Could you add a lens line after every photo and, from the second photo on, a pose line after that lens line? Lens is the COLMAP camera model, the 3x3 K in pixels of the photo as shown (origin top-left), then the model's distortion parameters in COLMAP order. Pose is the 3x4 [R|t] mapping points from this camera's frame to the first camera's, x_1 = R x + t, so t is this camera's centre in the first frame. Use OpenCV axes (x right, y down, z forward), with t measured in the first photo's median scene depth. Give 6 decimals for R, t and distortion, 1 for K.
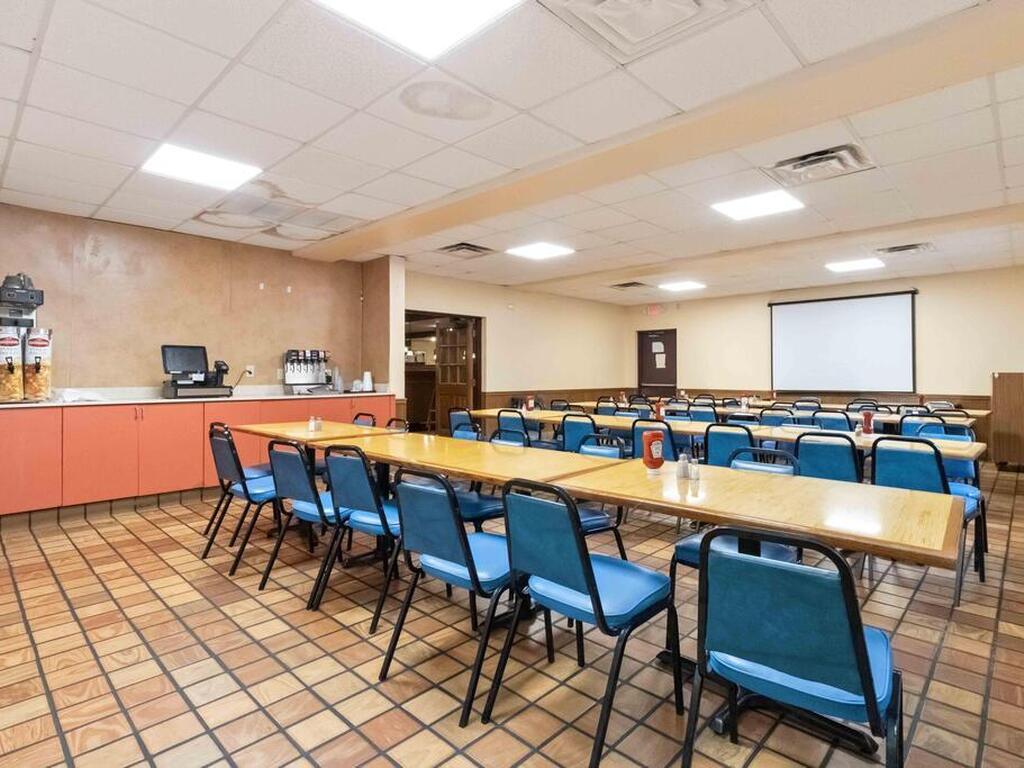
lens RADIAL K [[535.1, 0, 518.7], [0, 535.1, 369.4], [0, 0, 1]] dist [0.001838, 0.000962]
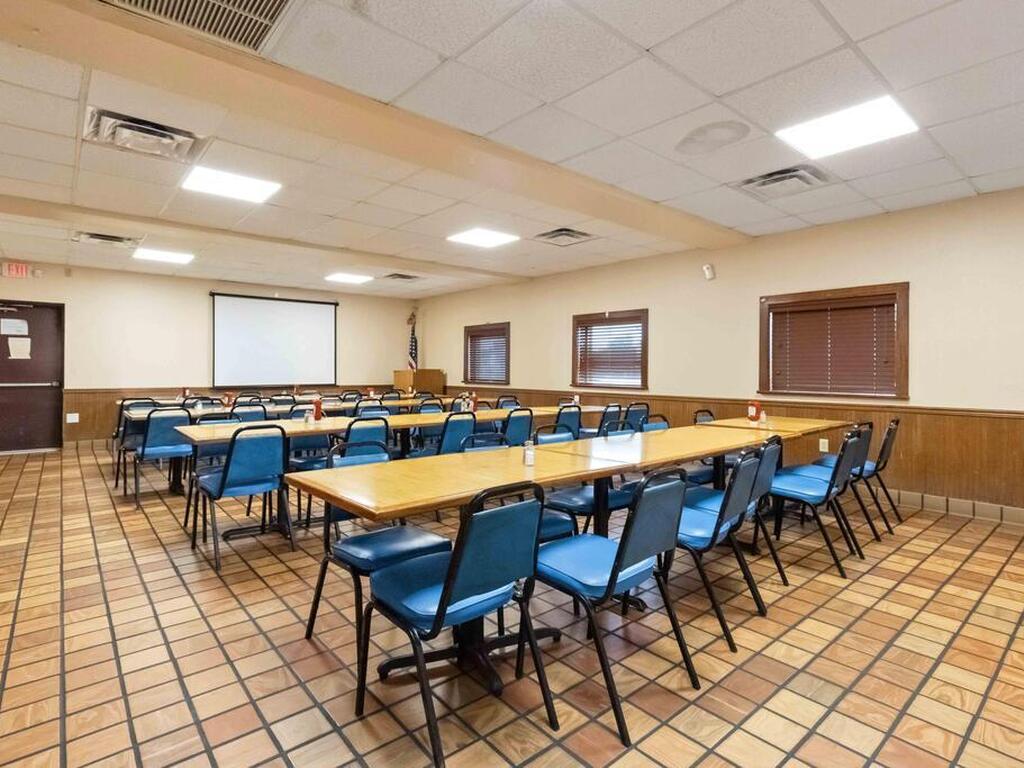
lens RADIAL K [[535.1, 0, 518.7], [0, 535.1, 369.4], [0, 0, 1]] dist [0.001838, 0.000962]
pose [[0.097051, 0.002359, 0.995277, -0.984503], [-0.012471, 0.999922, -0.001154, 0.009104], [-0.995201, -0.012300, 0.097073, 0.955174]]
